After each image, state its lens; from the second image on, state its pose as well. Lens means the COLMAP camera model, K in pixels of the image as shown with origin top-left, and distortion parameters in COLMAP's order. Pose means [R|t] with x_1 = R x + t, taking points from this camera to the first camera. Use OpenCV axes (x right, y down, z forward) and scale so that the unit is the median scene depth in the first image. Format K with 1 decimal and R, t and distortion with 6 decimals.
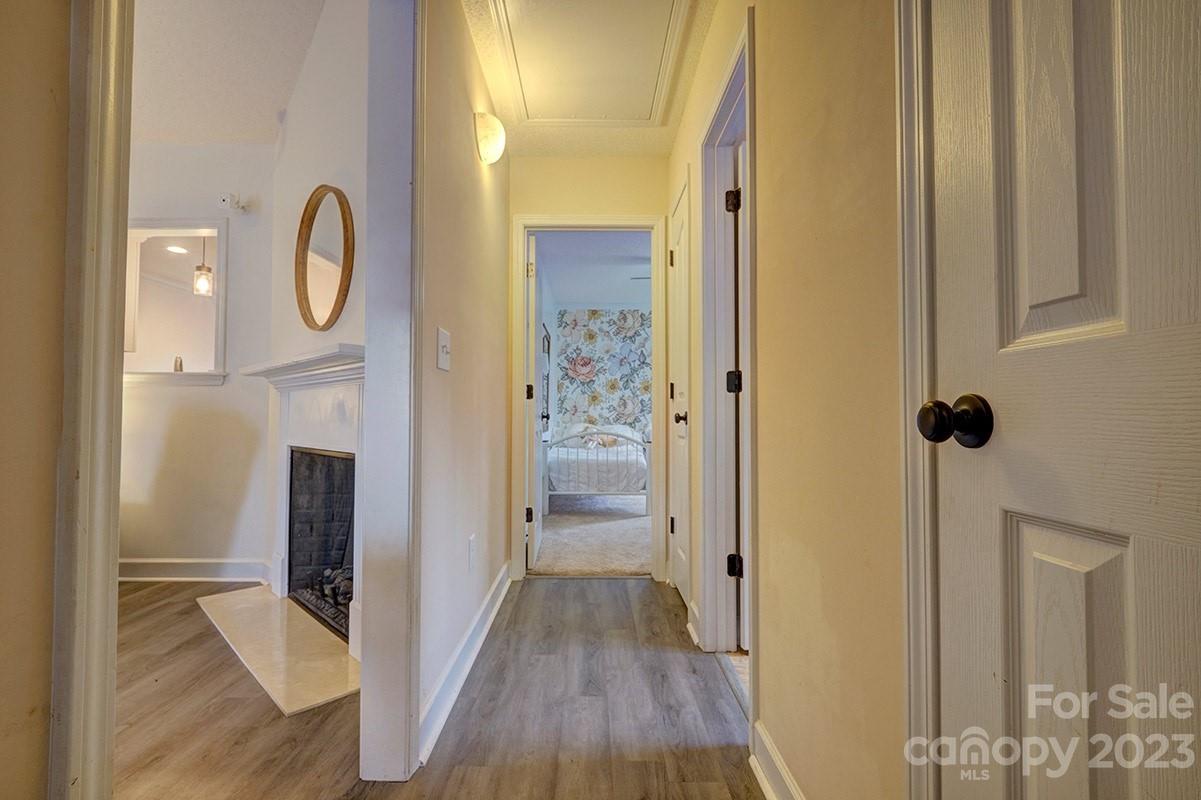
lens RADIAL K [[540.3, 0, 599.1], [0, 540.3, 400.8], [0, 0, 1]] dist [-0.003300, -0.000194]
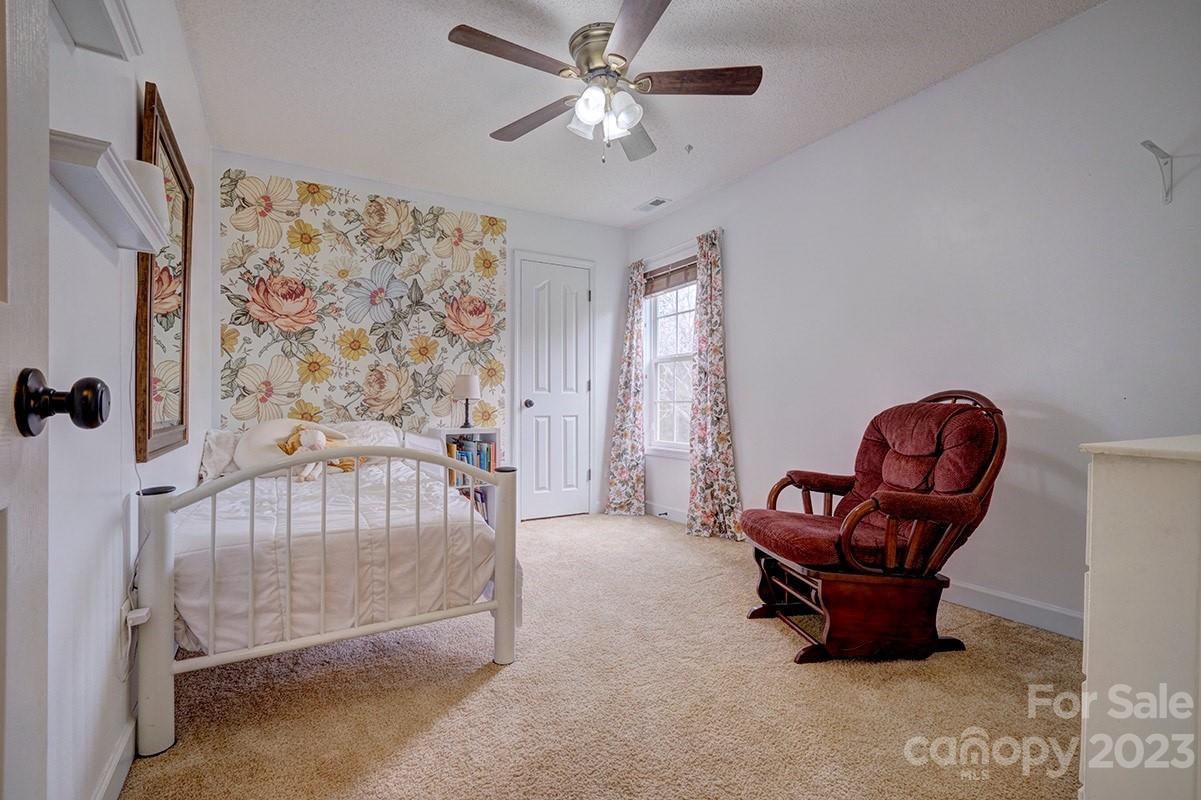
lens RADIAL K [[540.3, 0, 602.8], [0, 540.3, 402.8], [0, 0, 1]] dist [-0.003300, -0.000194]
pose [[0.865084, -0.003152, 0.501617, -0.027496], [-0.009386, 0.999703, 0.022469, 0.014421], [-0.501540, -0.024145, 0.864798, 0.449643]]
